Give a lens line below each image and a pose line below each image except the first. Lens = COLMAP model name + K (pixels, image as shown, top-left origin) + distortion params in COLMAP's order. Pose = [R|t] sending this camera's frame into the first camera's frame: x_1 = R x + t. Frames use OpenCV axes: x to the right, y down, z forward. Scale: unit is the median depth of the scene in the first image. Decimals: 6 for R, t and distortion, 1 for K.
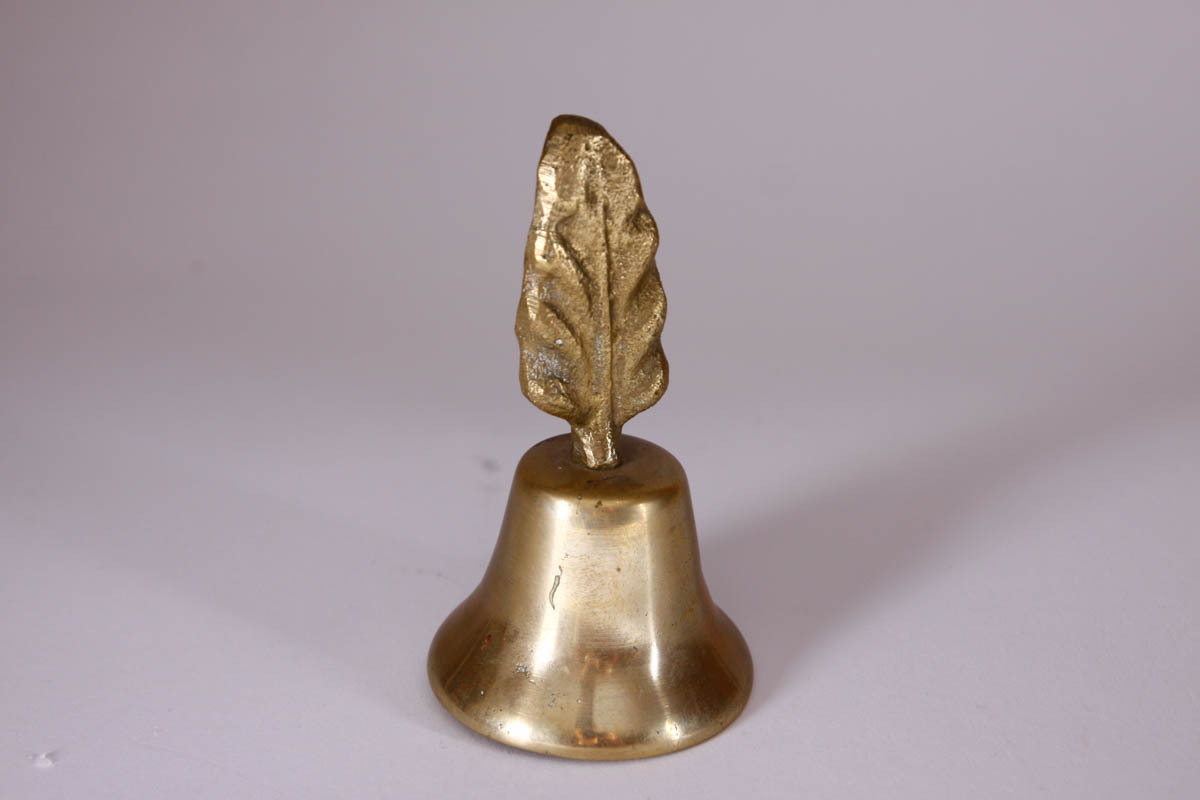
lens RADIAL K [[2146.4, 0, 600.7], [0, 2146.4, 401.5], [0, 0, 1]] dist [0.020188, 0.000000]
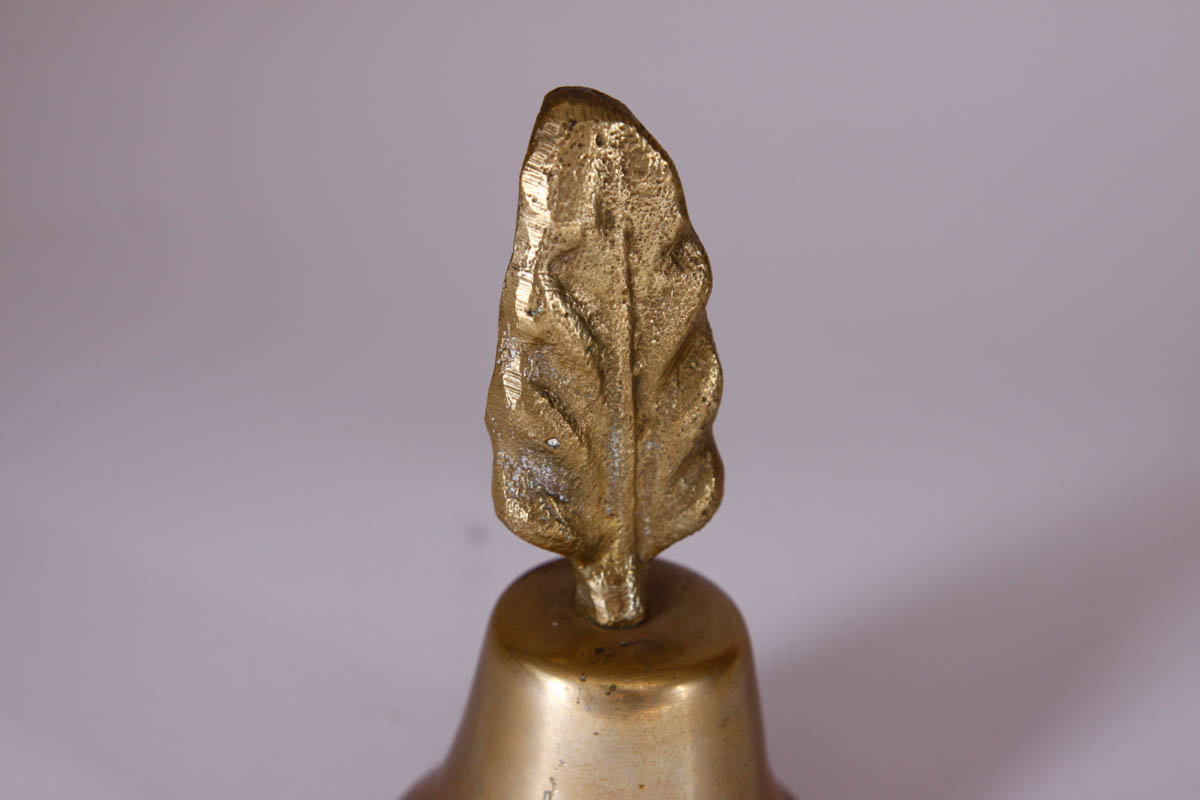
lens RADIAL K [[2146.4, 0, 599.0], [0, 2146.4, 398.3], [0, 0, 1]] dist [0.020188, 0.000000]
pose [[0.999541, 0.015966, -0.025753, 0.010507], [-0.014647, 0.998611, 0.050612, -0.072834], [0.026525, -0.050212, 0.998386, 0.359647]]
